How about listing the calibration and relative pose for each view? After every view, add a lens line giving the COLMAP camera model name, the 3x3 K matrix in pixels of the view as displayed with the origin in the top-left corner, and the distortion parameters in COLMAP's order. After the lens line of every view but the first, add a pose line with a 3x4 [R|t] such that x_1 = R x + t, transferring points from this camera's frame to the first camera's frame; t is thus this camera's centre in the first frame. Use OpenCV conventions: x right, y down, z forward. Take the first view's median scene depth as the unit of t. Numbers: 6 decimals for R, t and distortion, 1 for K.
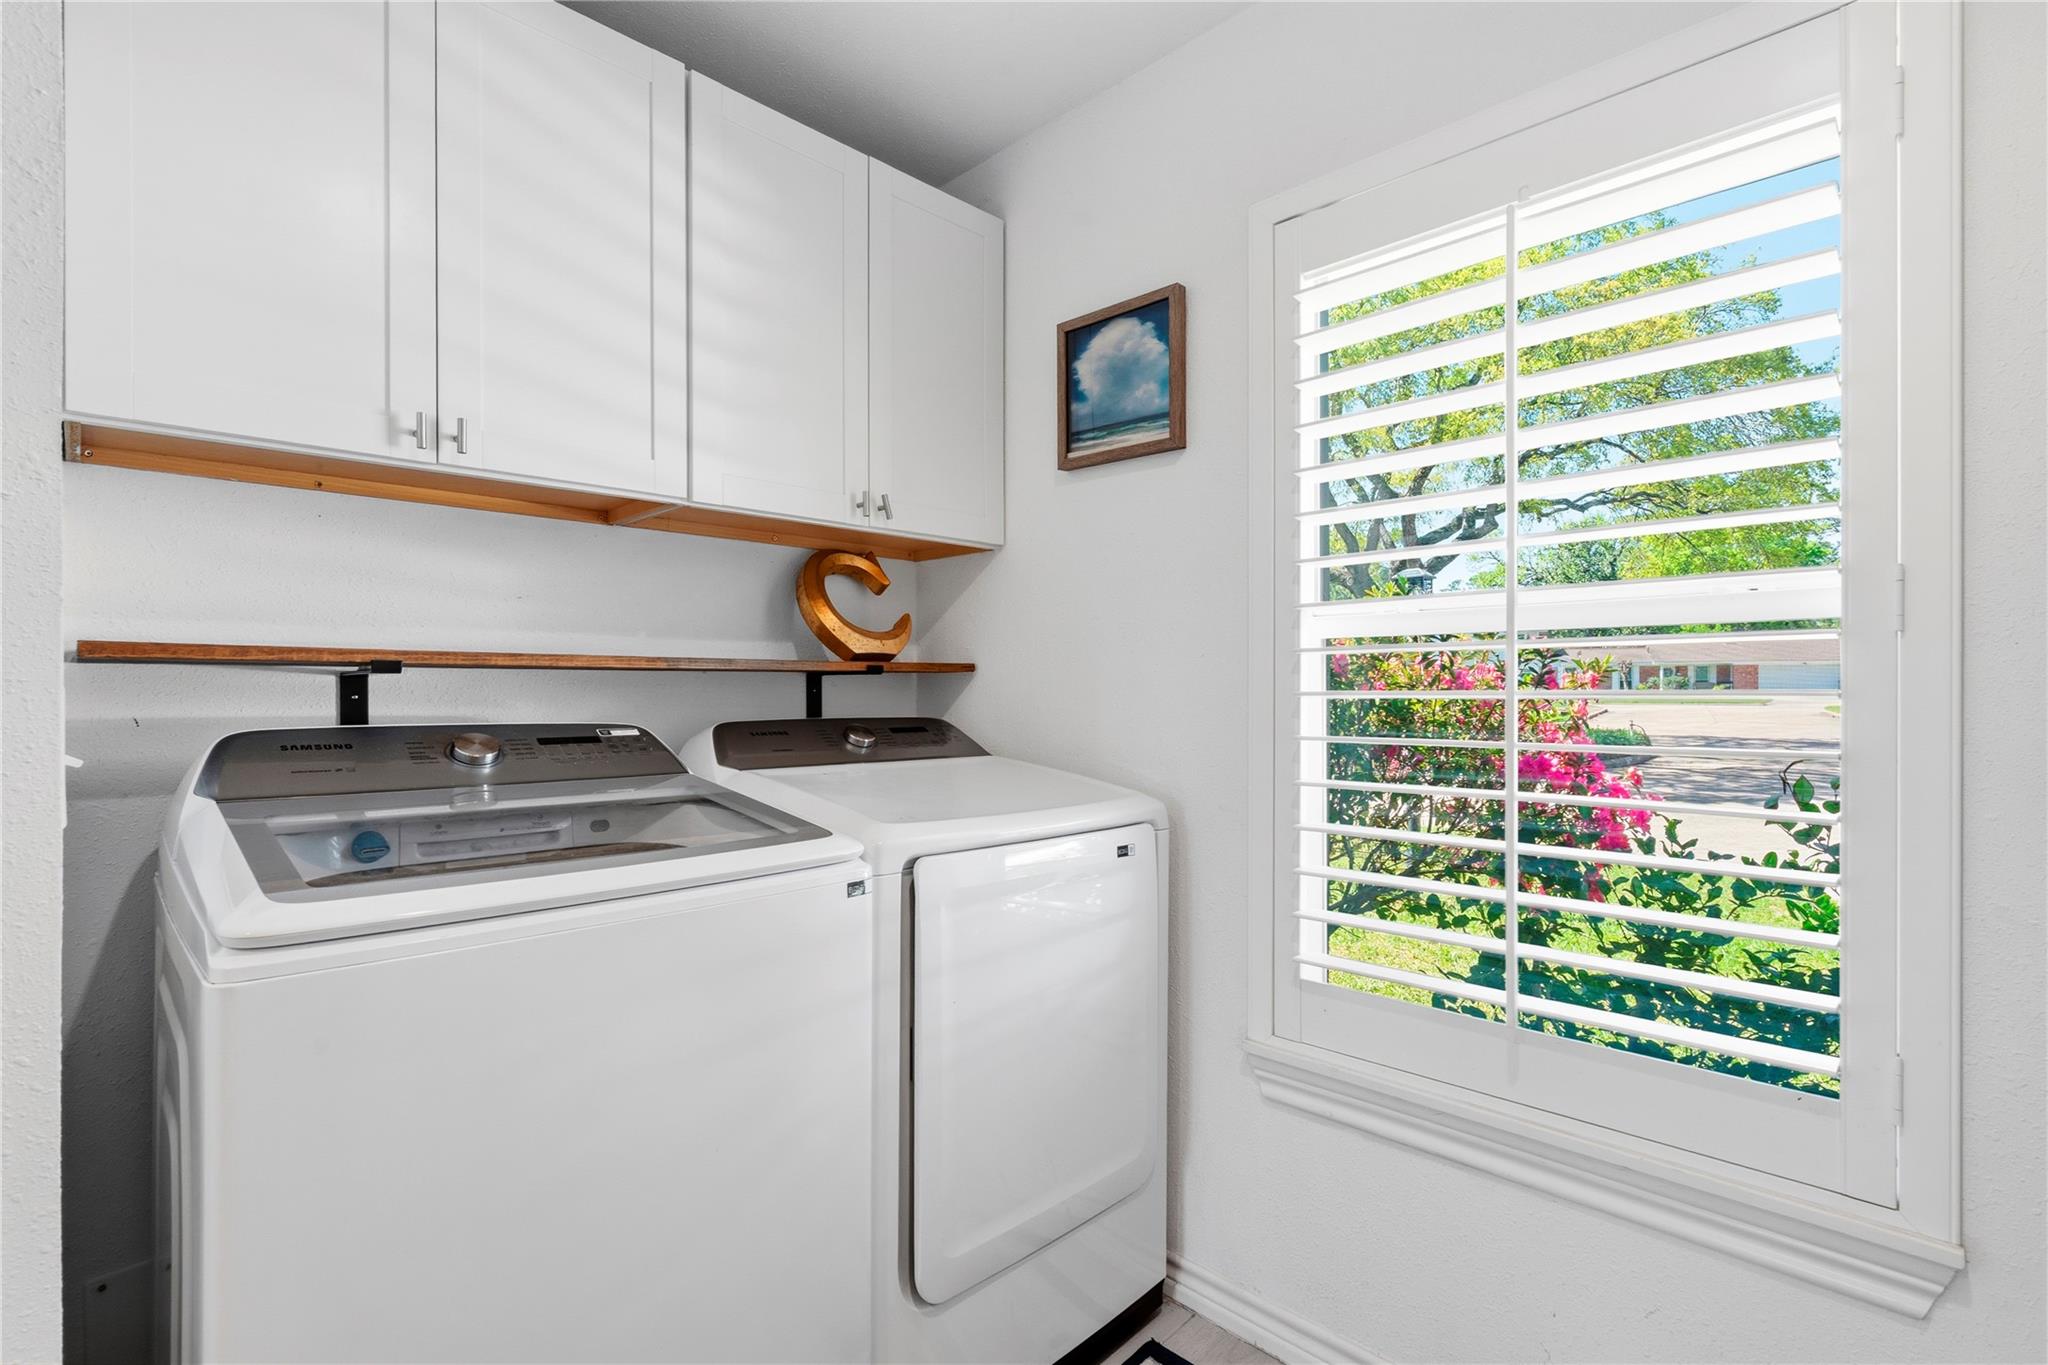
lens RADIAL K [[933.8, 0, 1021.2], [0, 933.8, 688.8], [0, 0, 1]] dist [-0.000956, -0.000115]
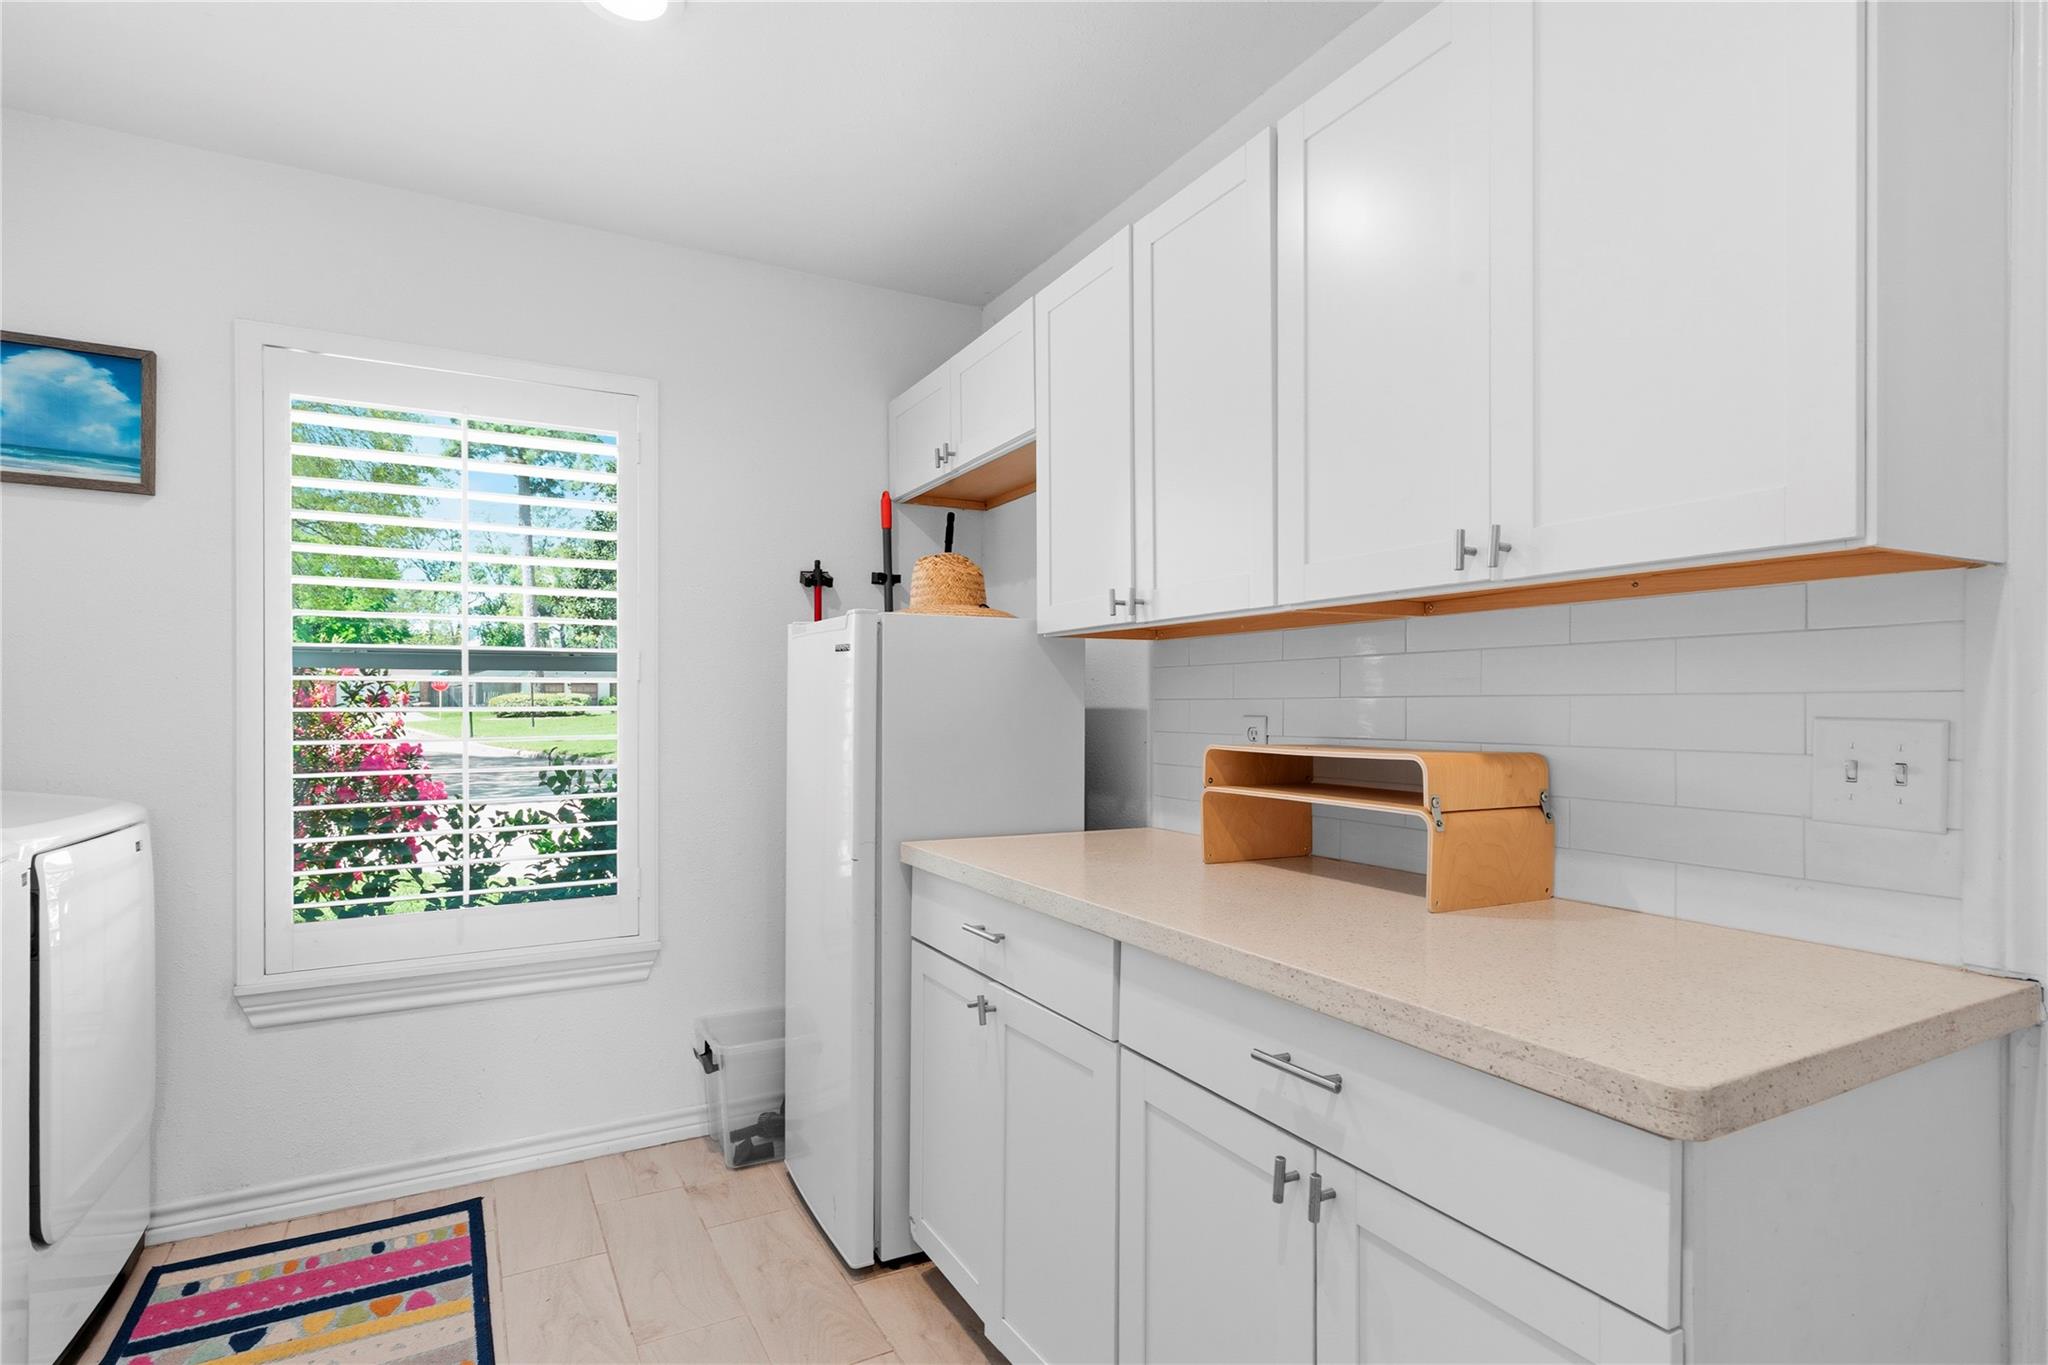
lens RADIAL K [[1014.1, 0, 1022.2], [0, 1014.1, 697.2], [0, 0, 1]] dist [-0.001951, -0.000200]
pose [[0.296865, 0.003063, 0.954914, -0.675439], [0.011392, 0.999912, -0.006748, 0.010489], [-0.954851, 0.012881, 0.296804, -0.370090]]
